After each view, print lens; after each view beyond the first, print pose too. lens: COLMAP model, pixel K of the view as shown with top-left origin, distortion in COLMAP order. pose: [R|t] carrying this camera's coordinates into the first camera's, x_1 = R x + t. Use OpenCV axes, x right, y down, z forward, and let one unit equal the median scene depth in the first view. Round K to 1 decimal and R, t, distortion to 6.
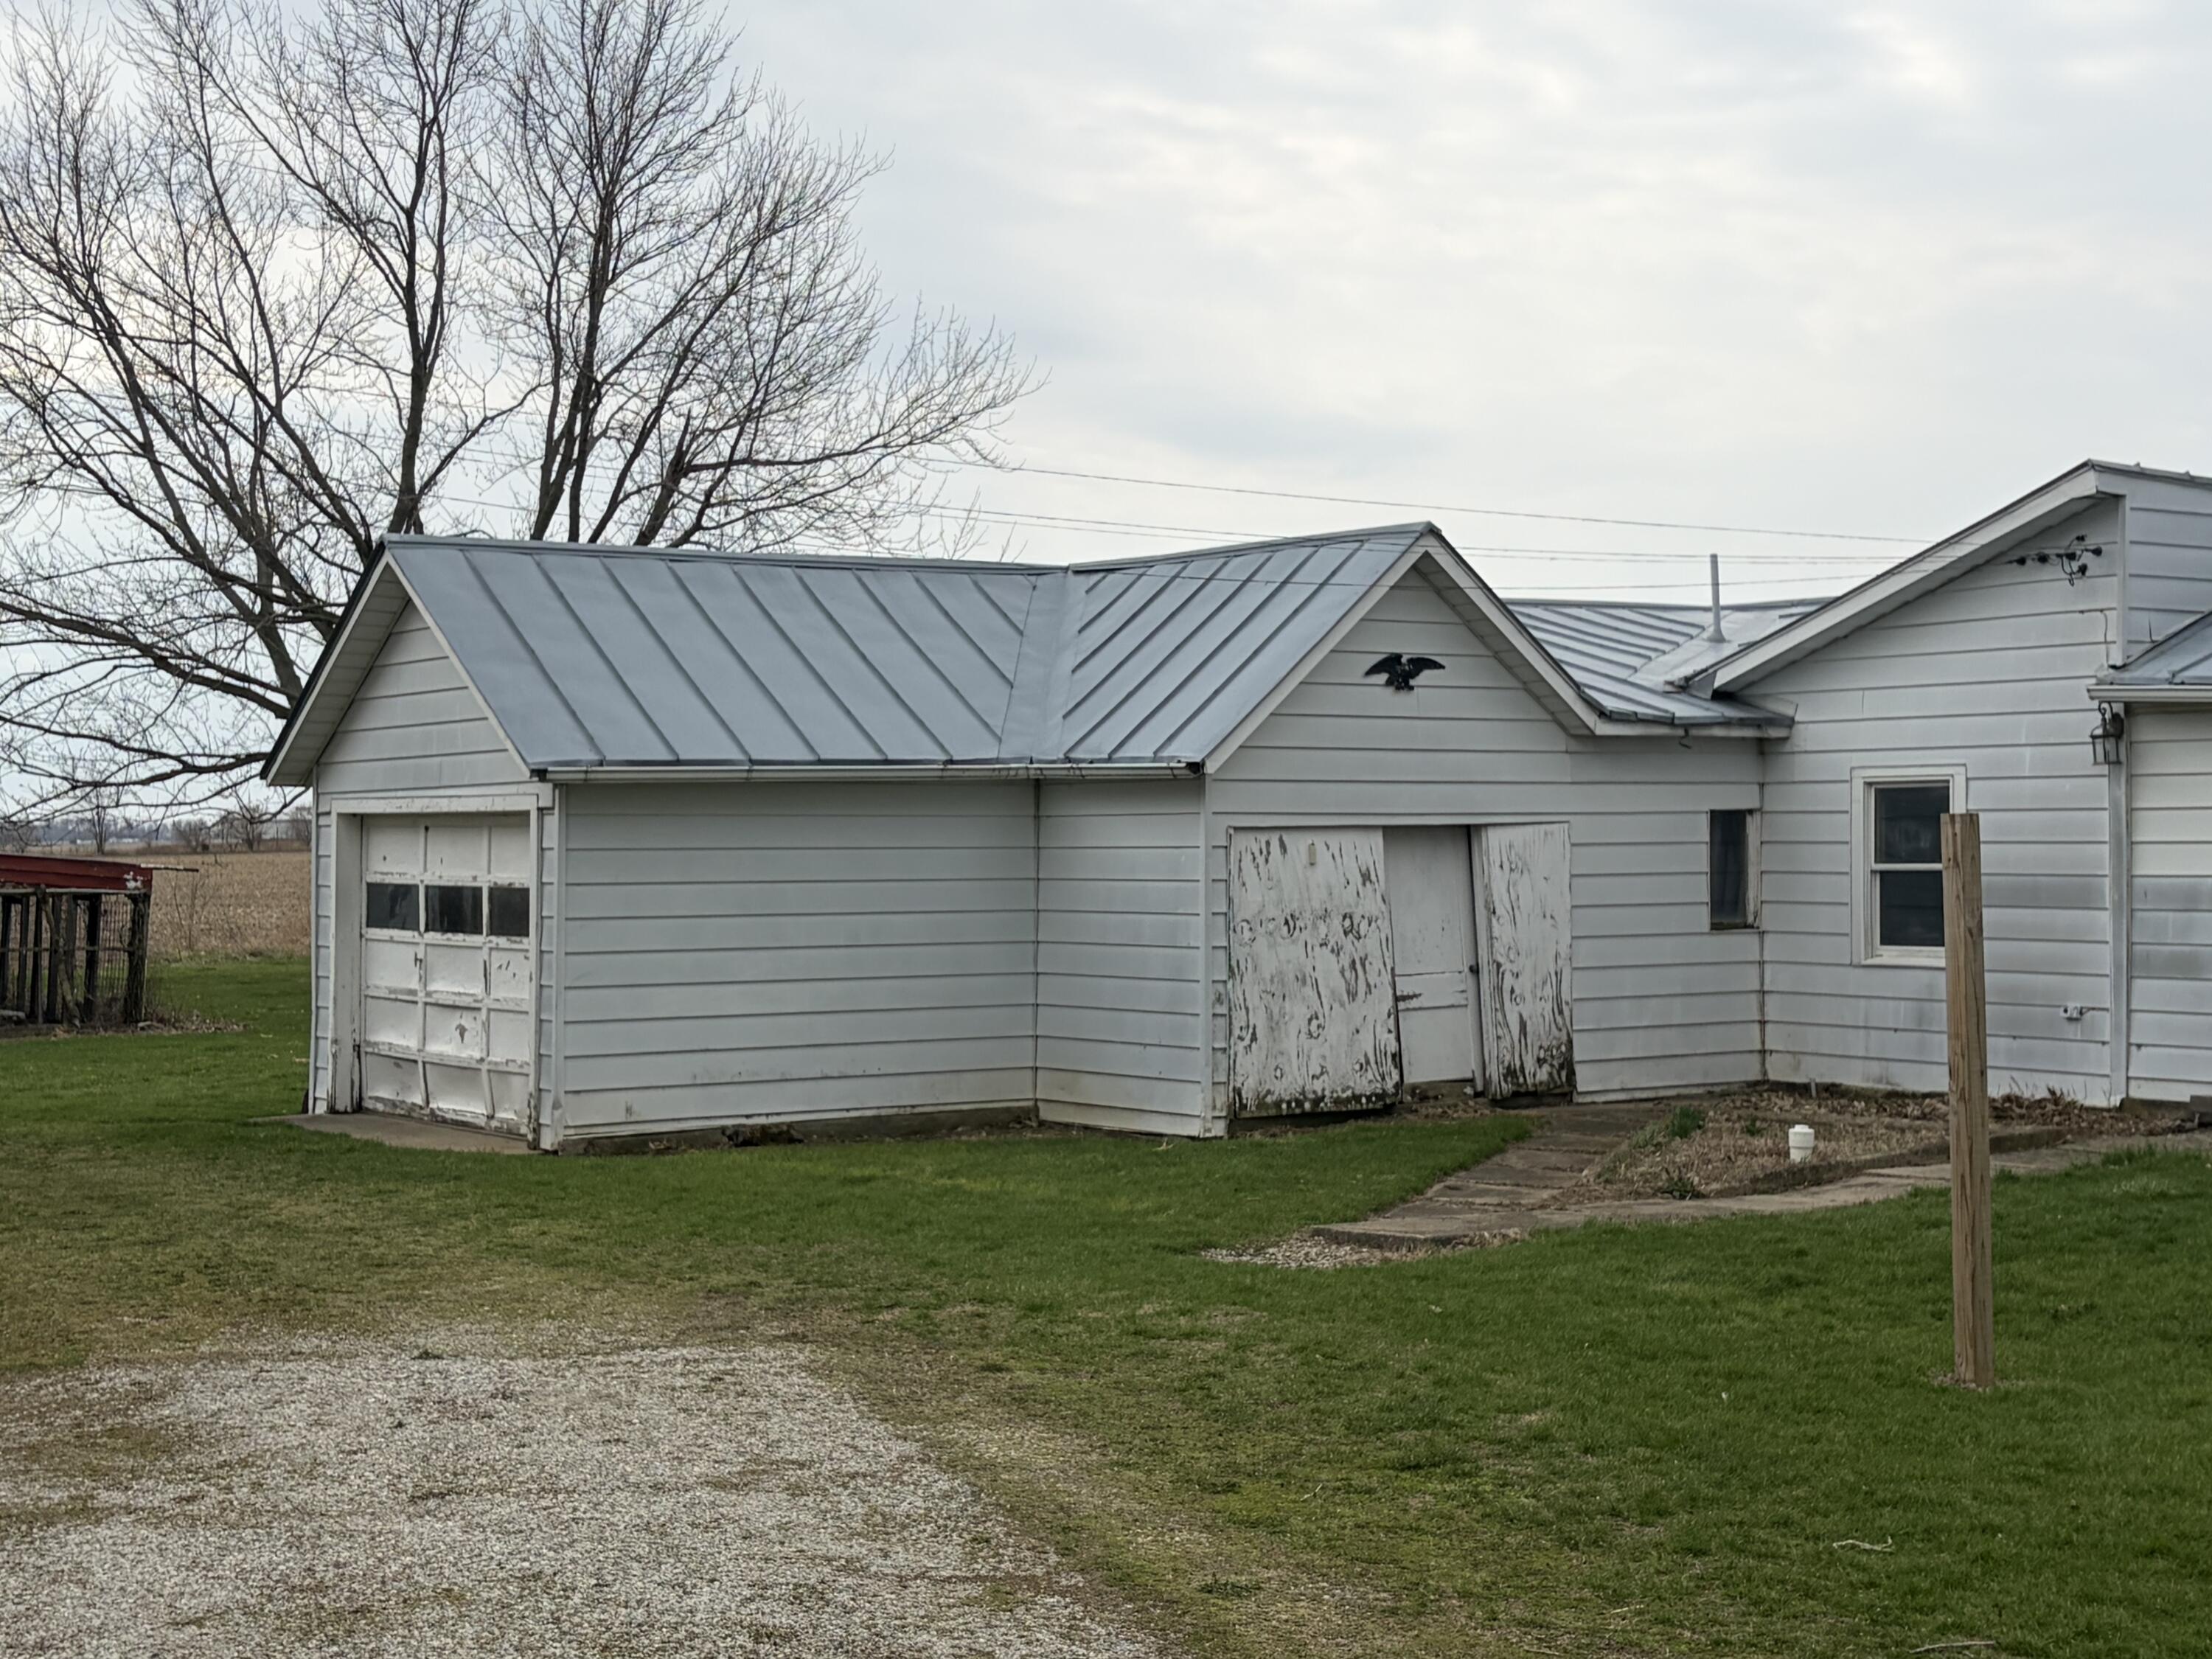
lens RADIAL K [[3229.3, 0, 1106.0], [0, 3229.3, 829.5], [0, 0, 1]] dist [0.008667, -0.027692]
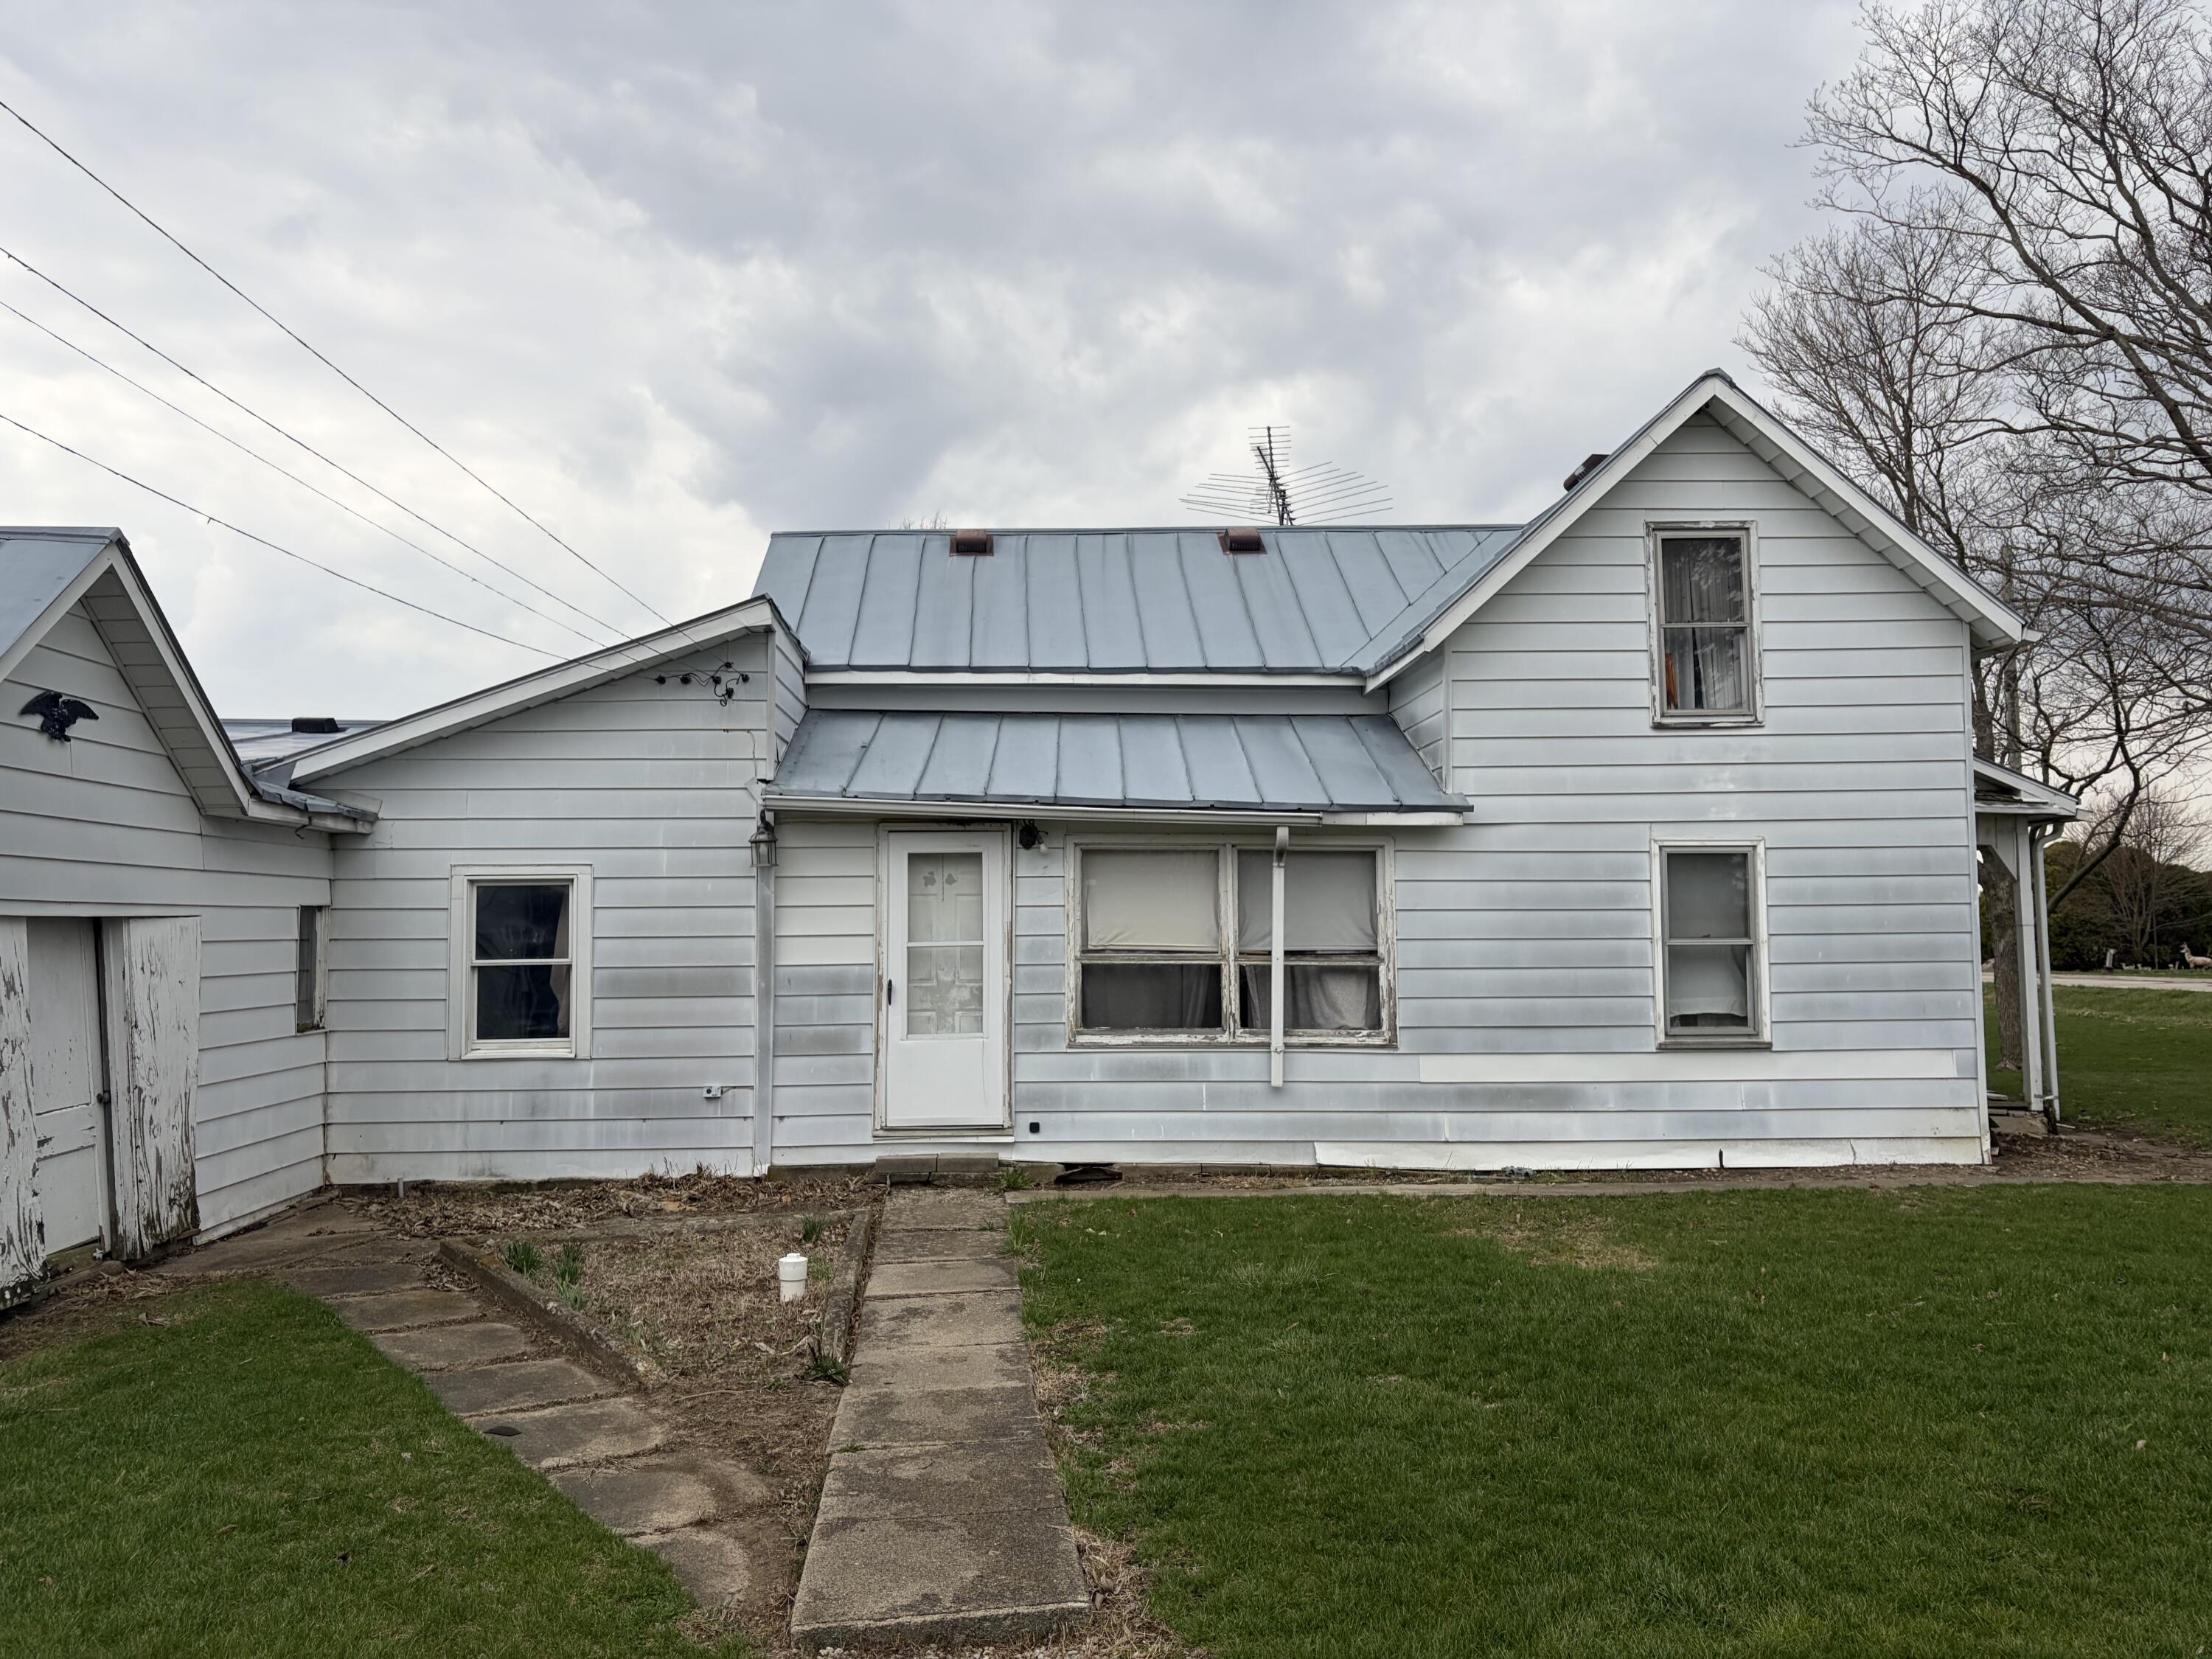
lens RADIAL K [[1637.4, 0, 1106.0], [0, 1637.4, 829.5], [0, 0, 1]] dist [-0.000243, -0.005242]
pose [[0.510398, 0.054251, 0.858225, -0.110347], [0.004693, 0.997817, -0.065865, 0.004608], [-0.859926, 0.037645, 0.509029, 0.573819]]
